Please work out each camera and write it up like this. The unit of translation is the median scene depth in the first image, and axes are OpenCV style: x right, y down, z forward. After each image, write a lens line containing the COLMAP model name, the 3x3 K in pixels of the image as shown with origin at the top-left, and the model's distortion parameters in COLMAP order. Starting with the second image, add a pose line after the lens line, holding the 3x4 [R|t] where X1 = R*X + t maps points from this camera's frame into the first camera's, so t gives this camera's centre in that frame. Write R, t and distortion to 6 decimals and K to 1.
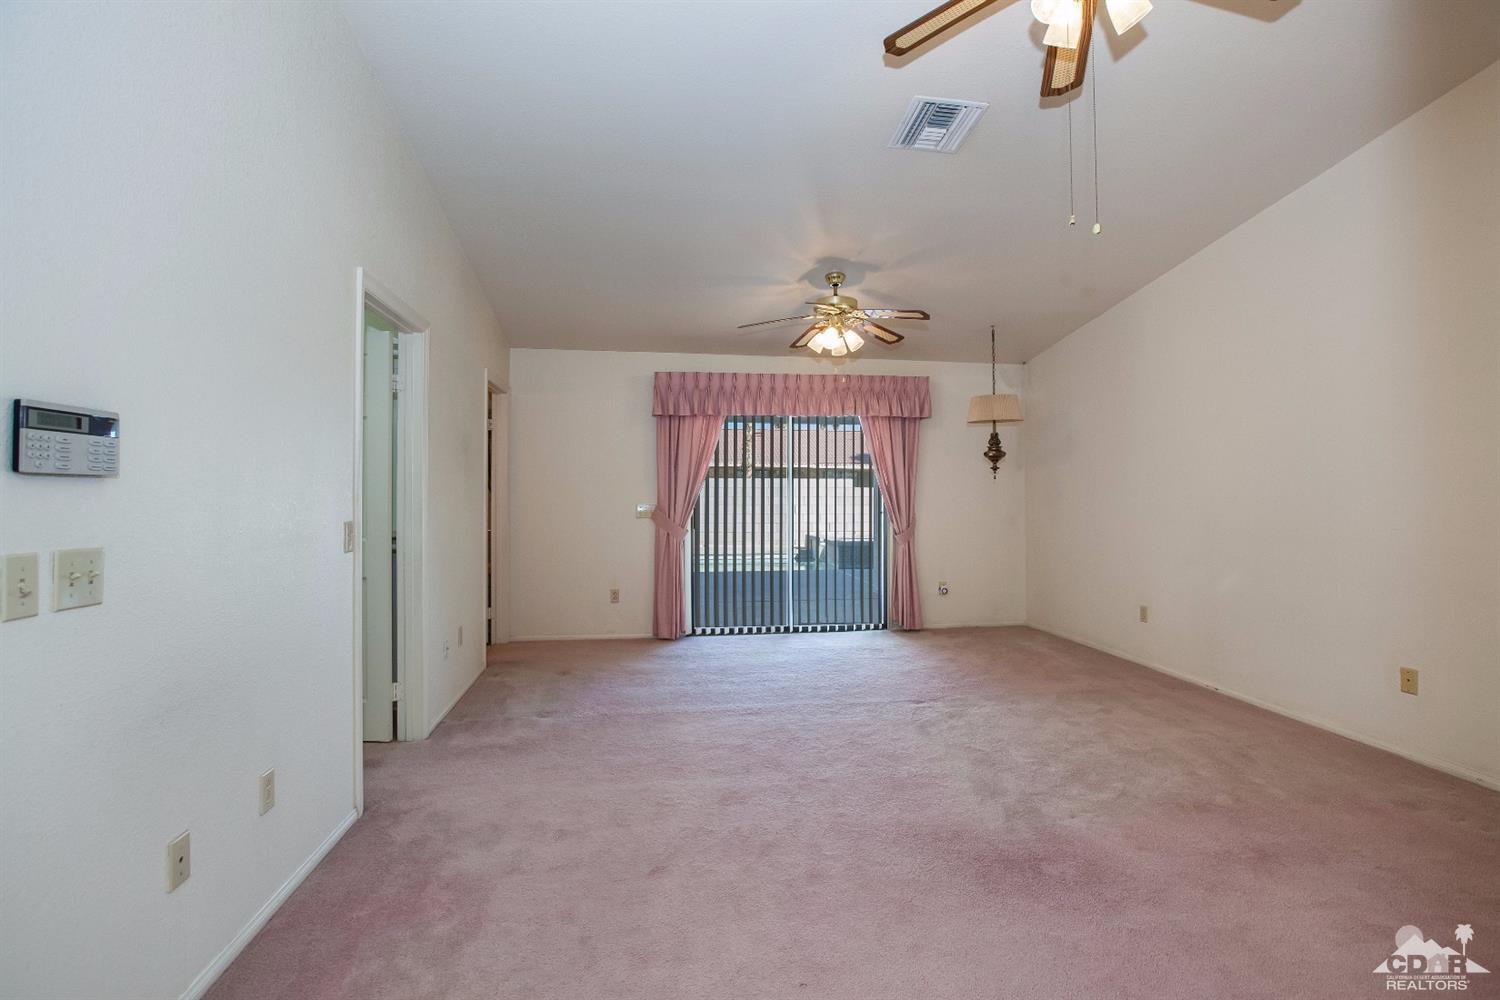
lens RADIAL K [[691.4, 0, 744.7], [0, 691.4, 490.4], [0, 0, 1]] dist [-0.003821, -0.000229]
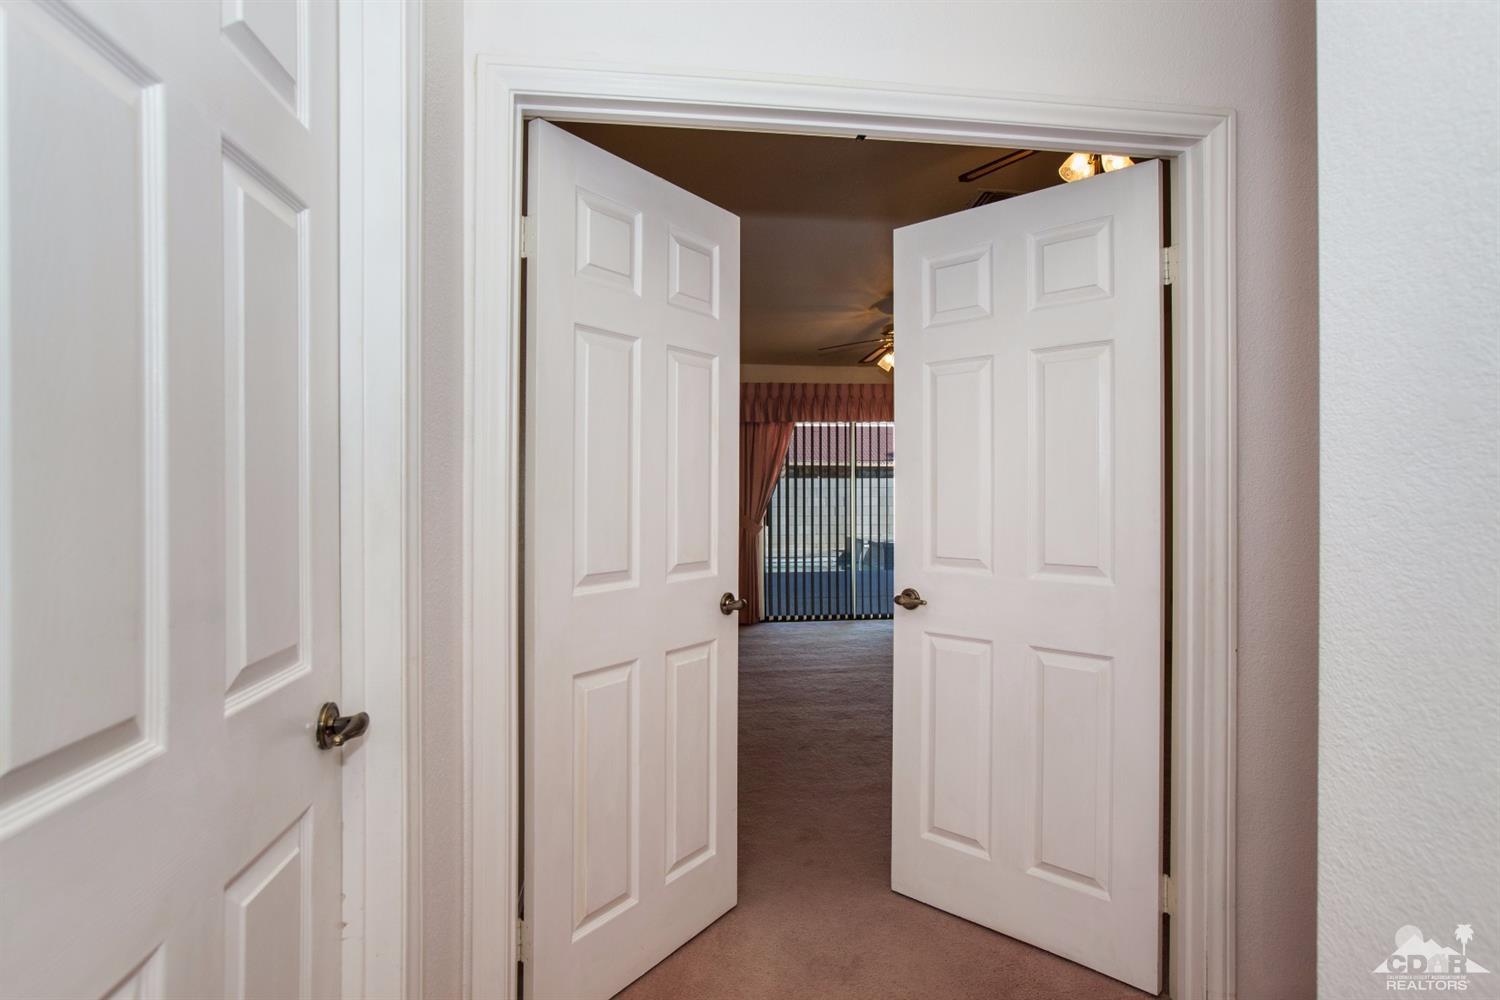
lens RADIAL K [[812.0, 0, 749.5], [0, 812.0, 504.4], [0, 0, 1]] dist [0.037384, 0.000426]
pose [[0.999944, -0.009067, -0.005455, -0.096055], [0.009141, 0.999863, 0.013781, 0.005053], [0.005330, -0.013831, 0.999890, -0.300697]]
